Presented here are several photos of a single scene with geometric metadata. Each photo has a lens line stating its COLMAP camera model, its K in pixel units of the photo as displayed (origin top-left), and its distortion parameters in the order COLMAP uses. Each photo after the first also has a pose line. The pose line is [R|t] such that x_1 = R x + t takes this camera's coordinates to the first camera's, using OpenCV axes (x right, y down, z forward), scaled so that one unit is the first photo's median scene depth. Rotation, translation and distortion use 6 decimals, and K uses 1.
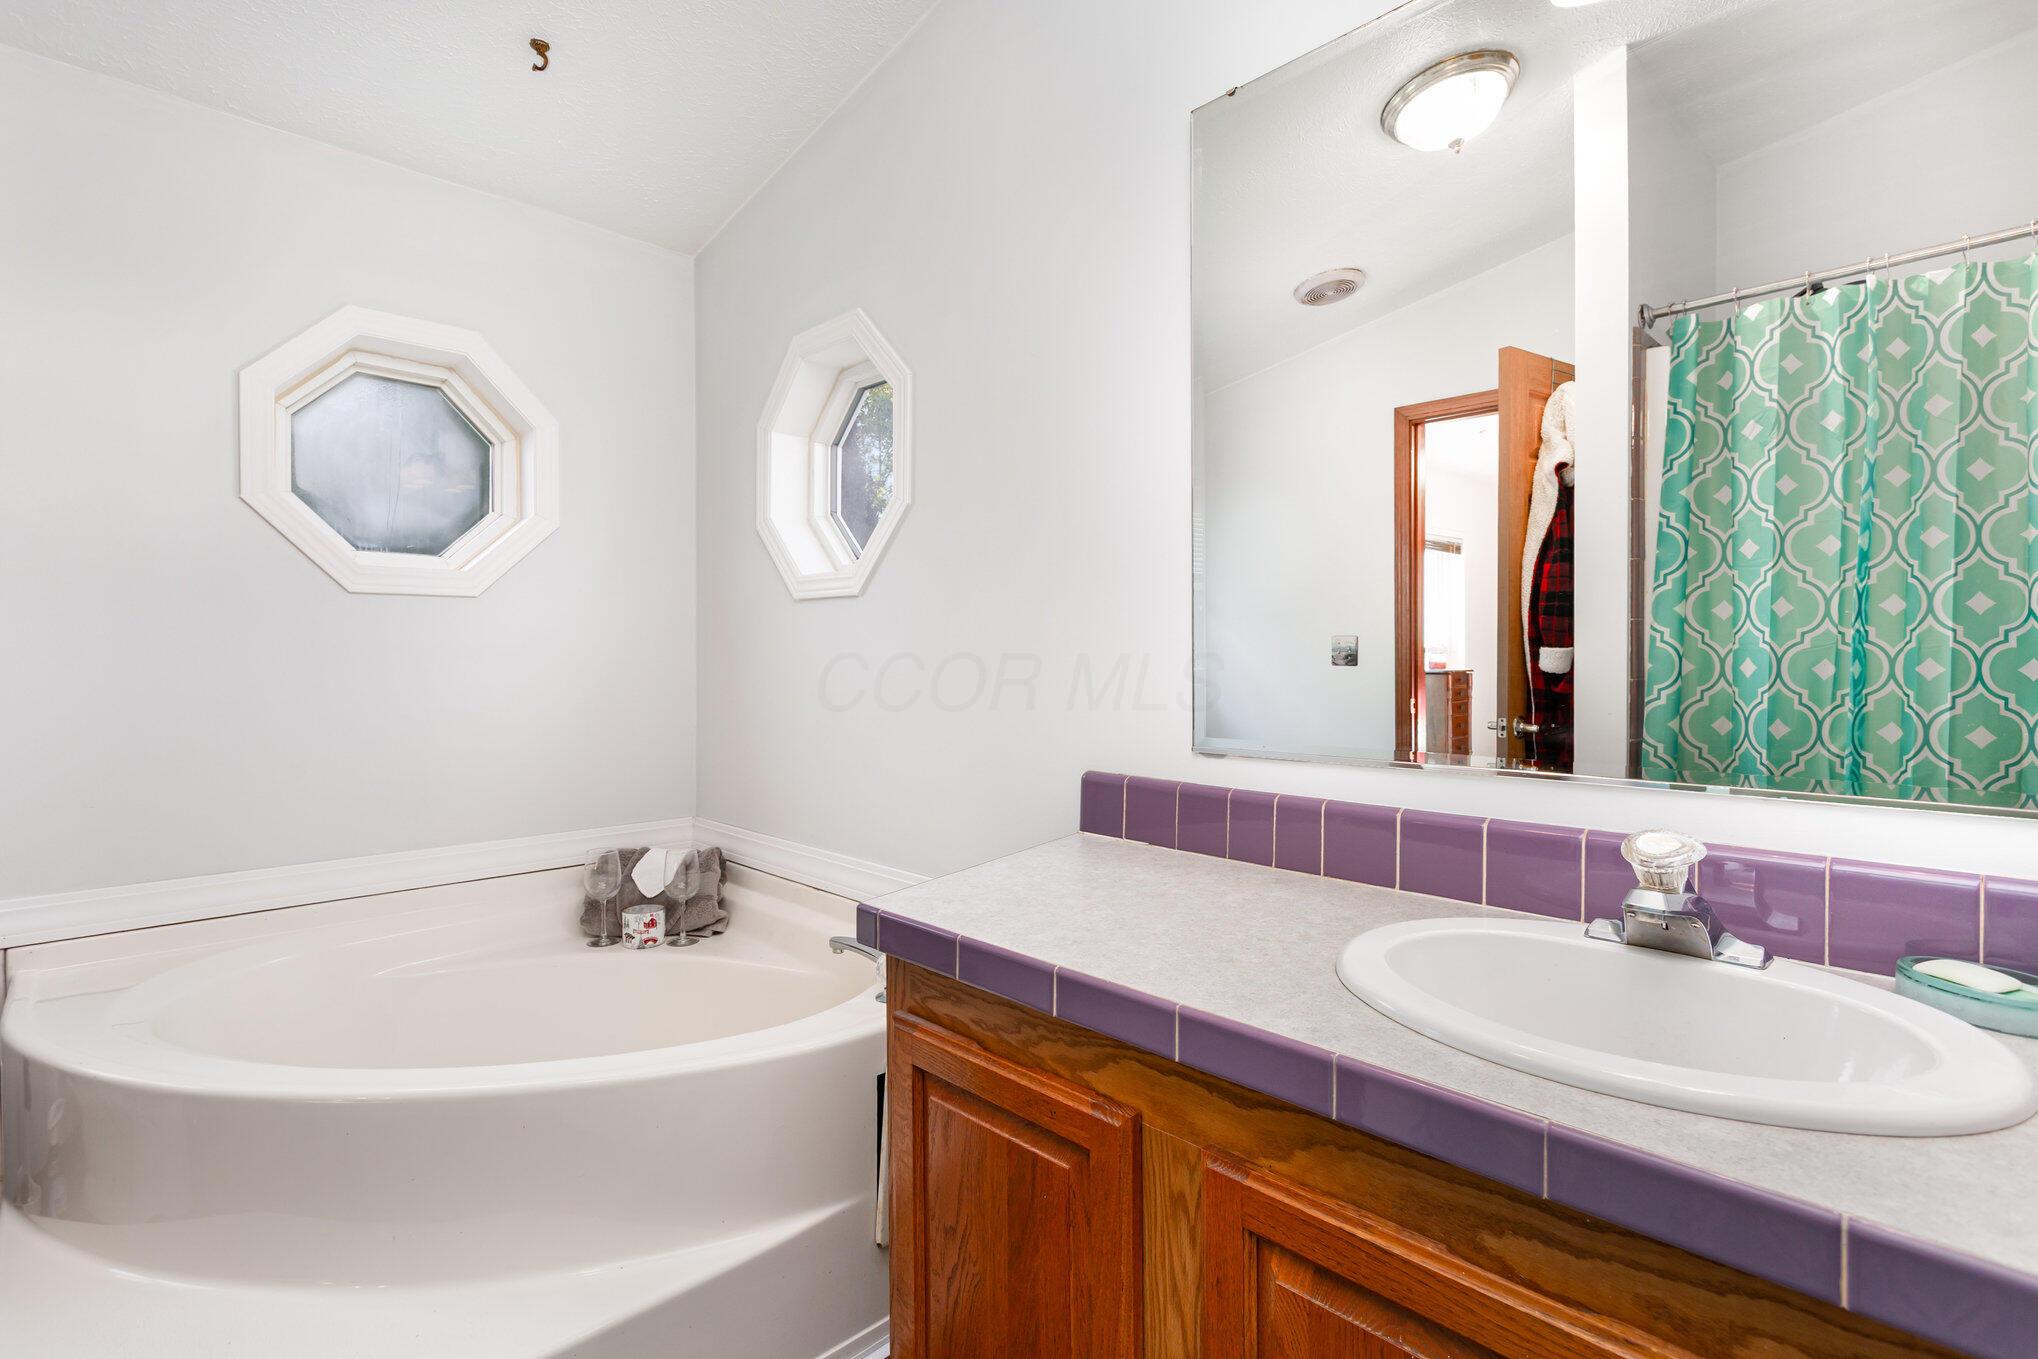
lens RADIAL K [[960.1, 0, 1009.2], [0, 960.1, 672.5], [0, 0, 1]] dist [0.019268, -0.000465]
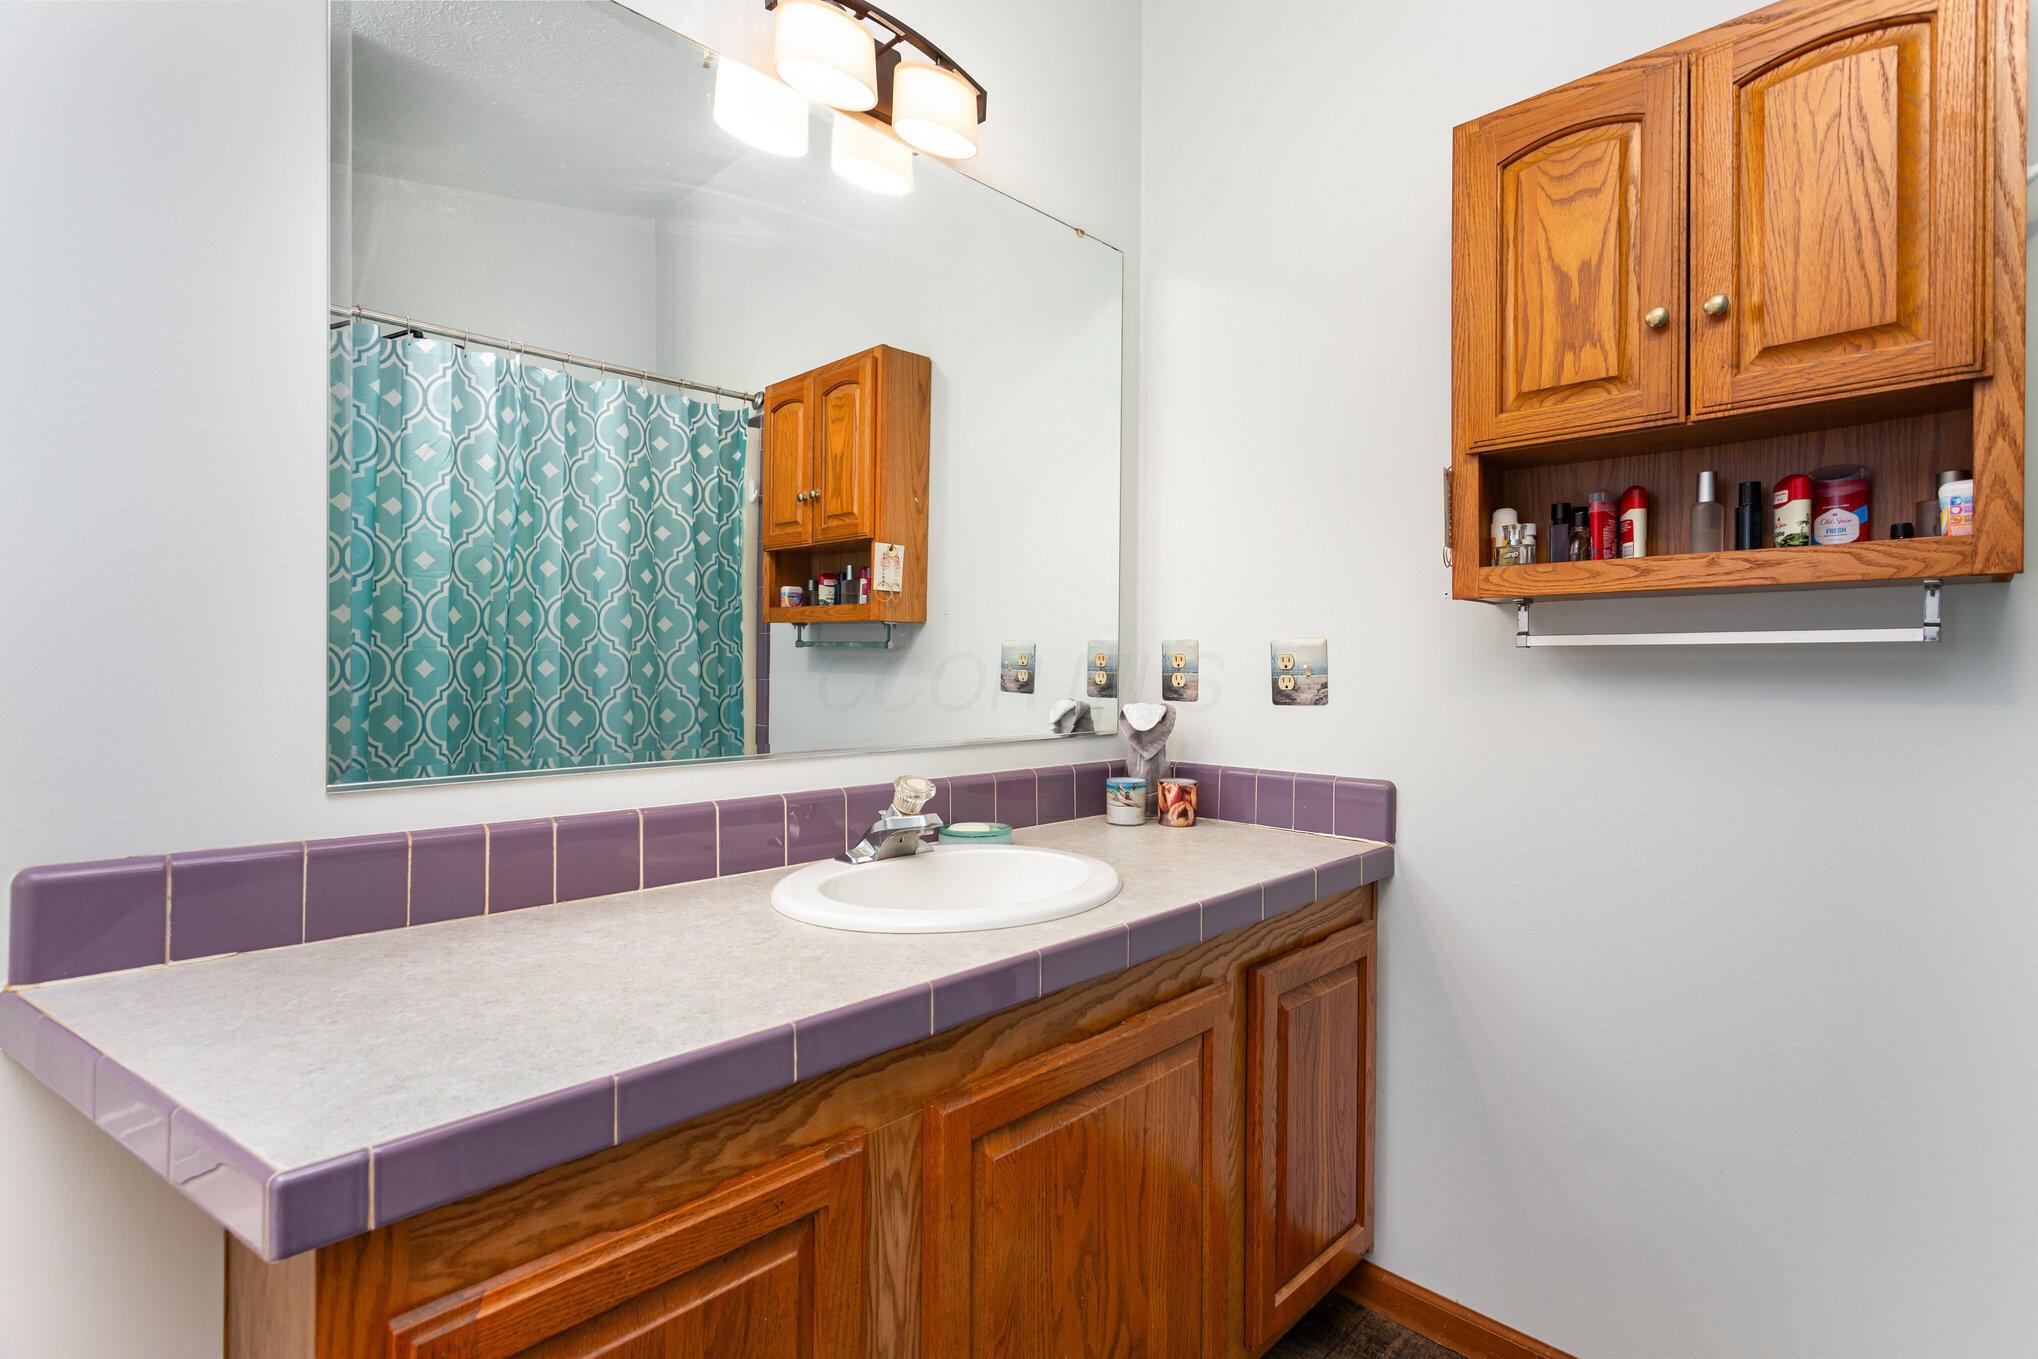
lens RADIAL K [[960.1, 0, 1011.3], [0, 960.1, 683.7], [0, 0, 1]] dist [0.019268, -0.000465]
pose [[-0.010837, -0.020540, 0.999730, -0.684581], [0.010325, 0.999733, 0.020652, -0.007583], [-0.999888, 0.010546, -0.010622, 0.703314]]
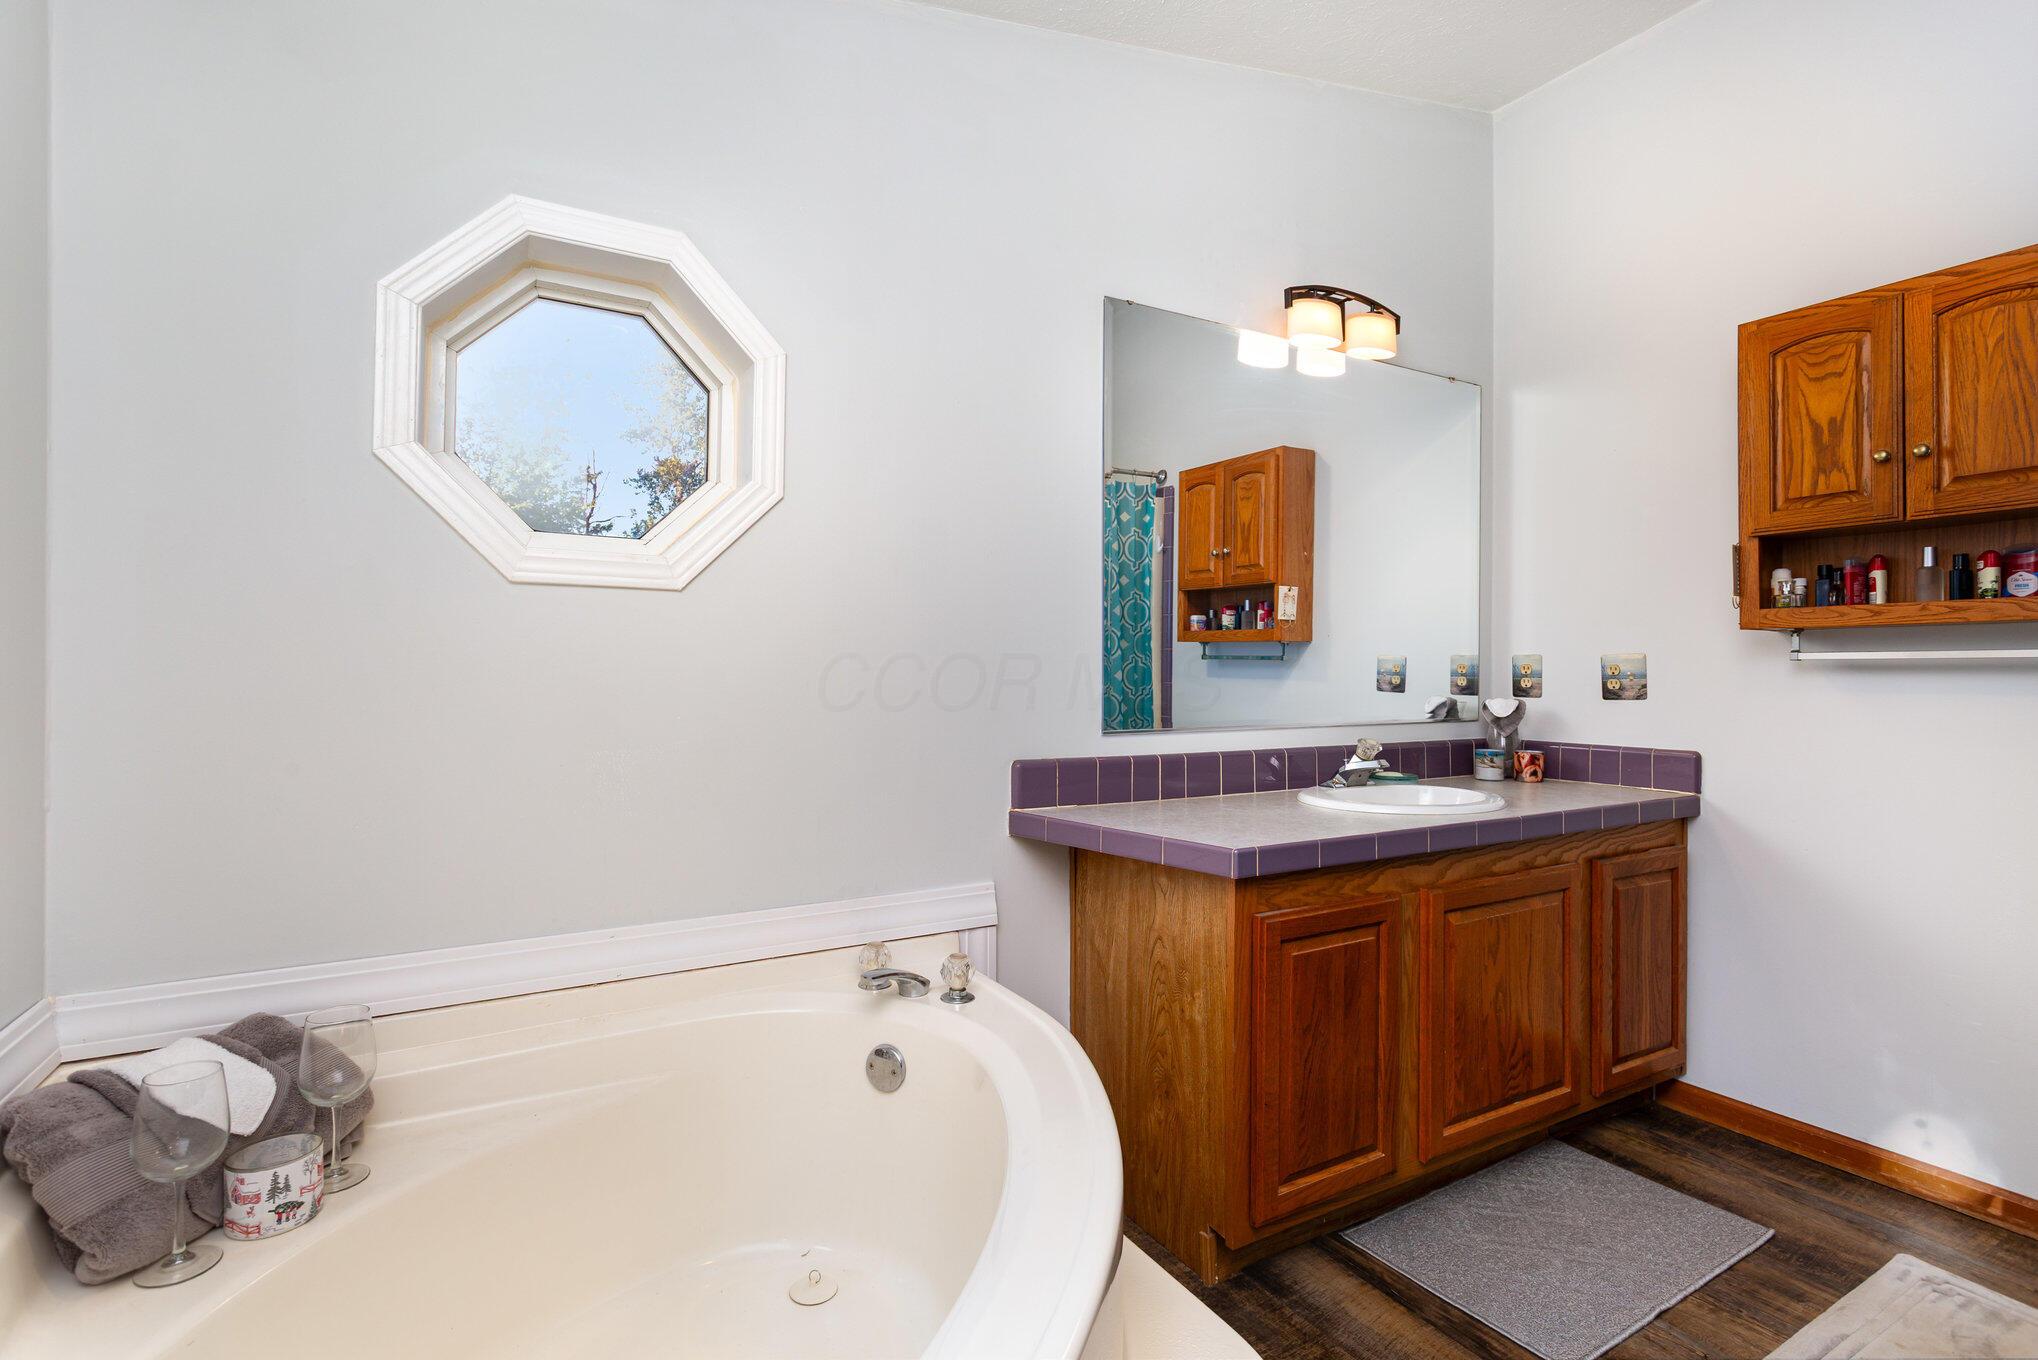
lens RADIAL K [[960.1, 0, 1006.7], [0, 960.1, 677.5], [0, 0, 1]] dist [0.019268, -0.000465]
pose [[0.252887, -0.009589, 0.967448, -1.706200], [0.014752, 0.999873, 0.006054, -0.023516], [-0.967383, 0.012740, 0.252996, 1.051794]]
